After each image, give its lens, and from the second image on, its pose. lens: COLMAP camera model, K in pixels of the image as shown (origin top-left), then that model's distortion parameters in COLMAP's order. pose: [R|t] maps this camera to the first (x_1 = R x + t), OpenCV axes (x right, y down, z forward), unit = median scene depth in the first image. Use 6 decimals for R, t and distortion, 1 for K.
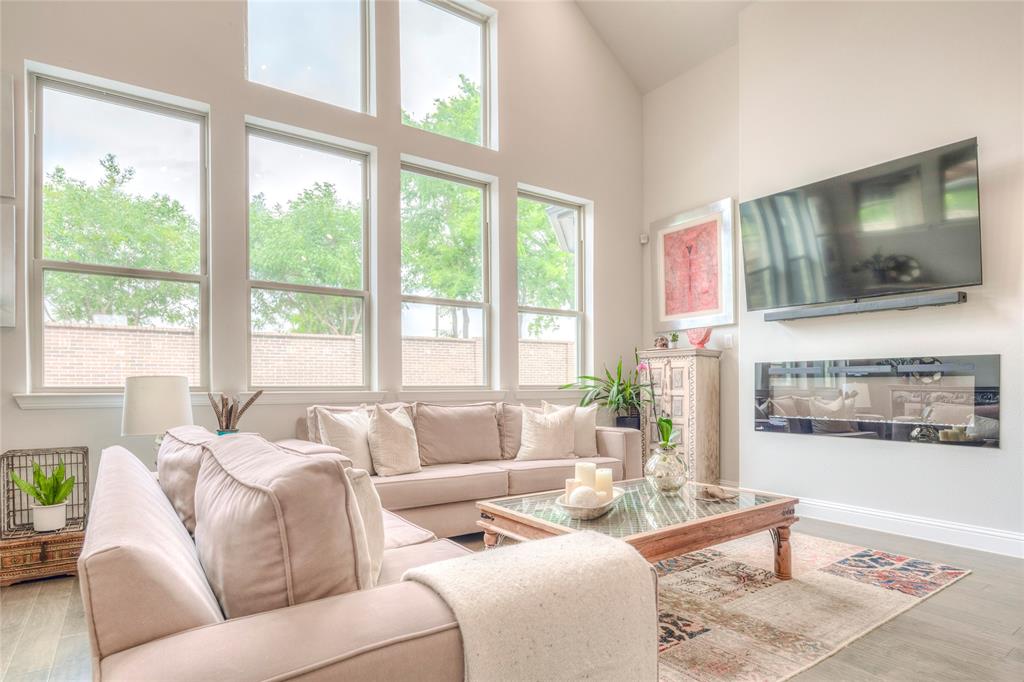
lens RADIAL K [[550.2, 0, 510.3], [0, 550.2, 386.5], [0, 0, 1]] dist [-0.001227, -0.000696]
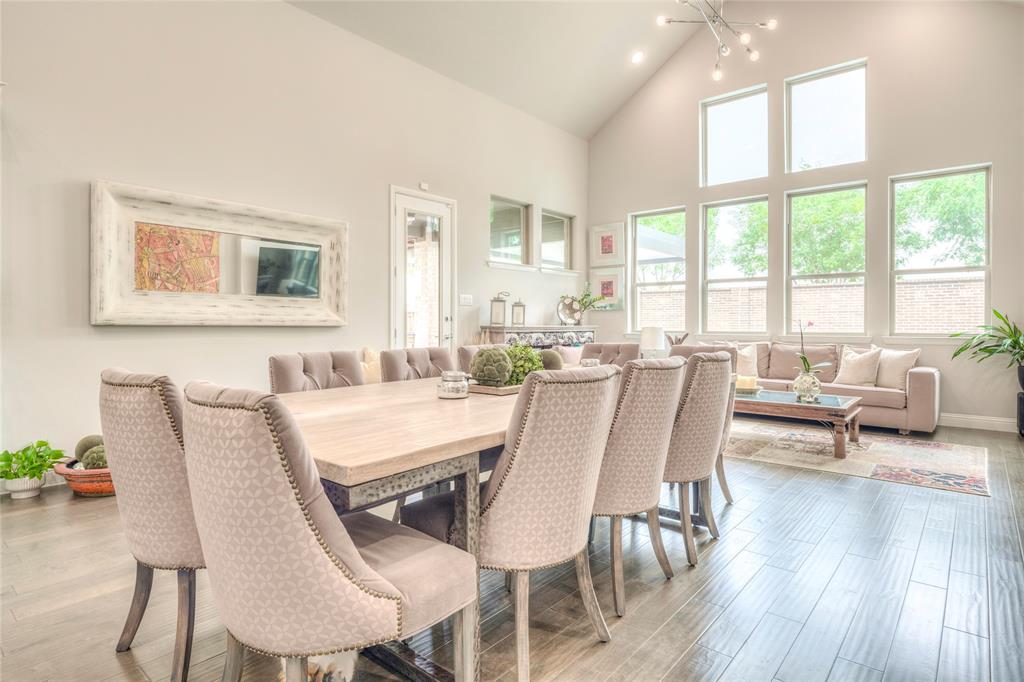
lens RADIAL K [[548.8, 0, 513.5], [0, 548.8, 328.5], [0, 0, 1]] dist [-0.004034, -0.001713]
pose [[0.250732, -0.003059, -0.968052, 1.342169], [-0.023619, 0.999678, -0.009276, 0.024343], [0.967768, 0.025190, 0.250579, -0.205869]]
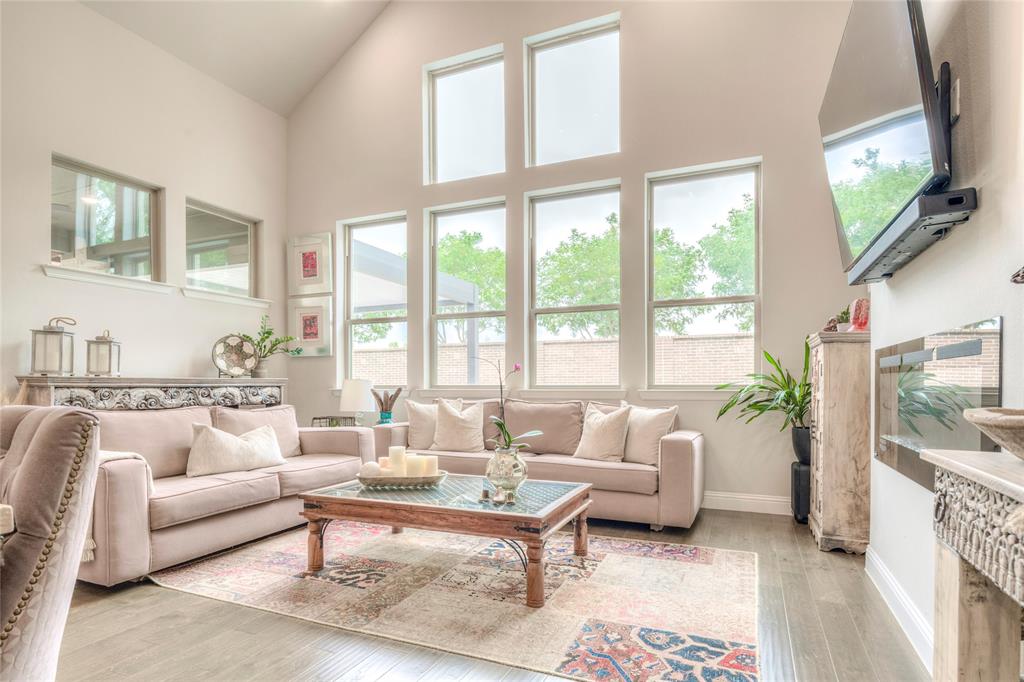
lens RADIAL K [[550.2, 0, 510.3], [0, 550.2, 386.5], [0, 0, 1]] dist [-0.001227, -0.000696]
pose [[0.517361, -0.008570, -0.855724, 0.920279], [-0.015012, 0.999705, -0.019088, 0.027250], [0.855636, 0.022722, 0.517080, 0.410946]]
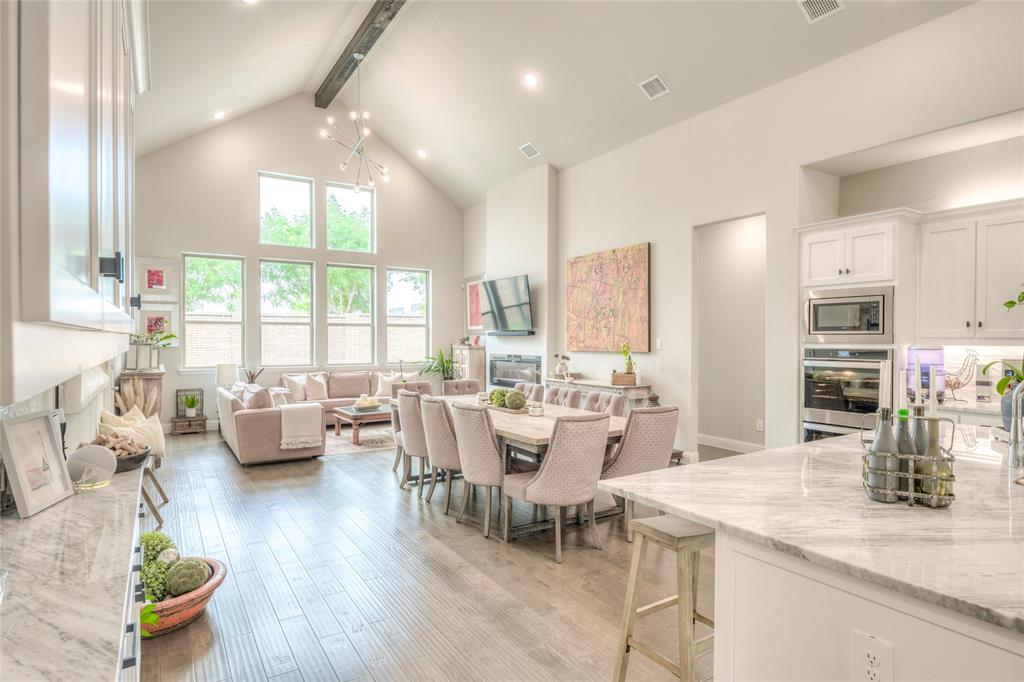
lens RADIAL K [[547.4, 0, 512.0], [0, 547.4, 341.0], [0, 0, 1]] dist [-0.002098, -0.000481]
pose [[0.999196, 0.001905, -0.040043, 0.748994], [-0.001975, 0.999997, -0.001724, -0.106625], [0.040040, 0.001802, 0.999196, -1.405404]]
